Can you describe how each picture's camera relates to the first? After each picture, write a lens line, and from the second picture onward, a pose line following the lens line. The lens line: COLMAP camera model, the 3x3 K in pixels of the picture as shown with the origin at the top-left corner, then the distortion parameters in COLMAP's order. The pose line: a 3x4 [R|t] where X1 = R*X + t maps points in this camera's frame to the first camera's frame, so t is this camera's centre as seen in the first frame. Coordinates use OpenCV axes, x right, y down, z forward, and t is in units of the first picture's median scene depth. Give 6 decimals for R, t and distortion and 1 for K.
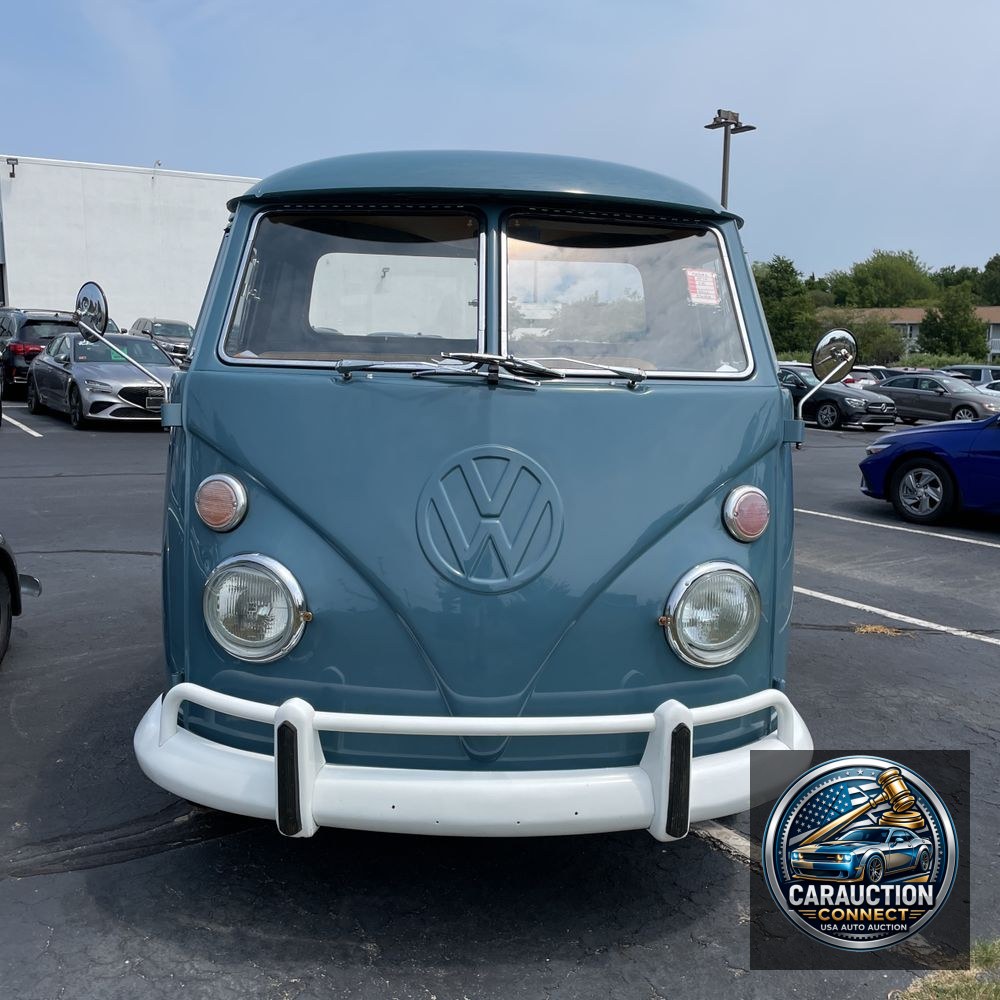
lens RADIAL K [[915.1, 0, 500.0], [0, 915.1, 468.1], [0, 0, 1]] dist [0.059312, -0.009243]
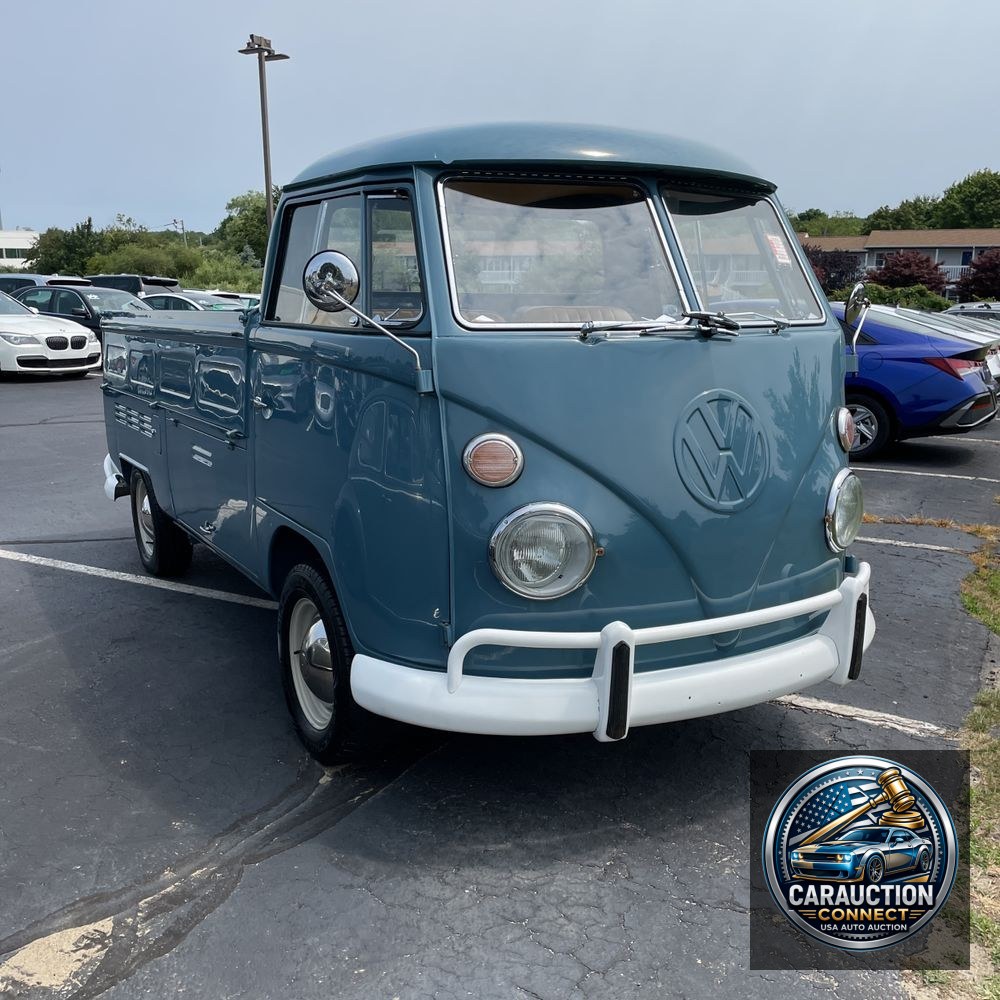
lens RADIAL K [[998.1, 0, 488.1], [0, 998.1, 494.1], [0, 0, 1]] dist [0.098136, -0.145610]
pose [[0.893136, -0.110440, 0.436017, -0.803211], [0.079853, 0.992921, 0.087930, -0.026489], [-0.442641, -0.043717, 0.895633, -0.034349]]
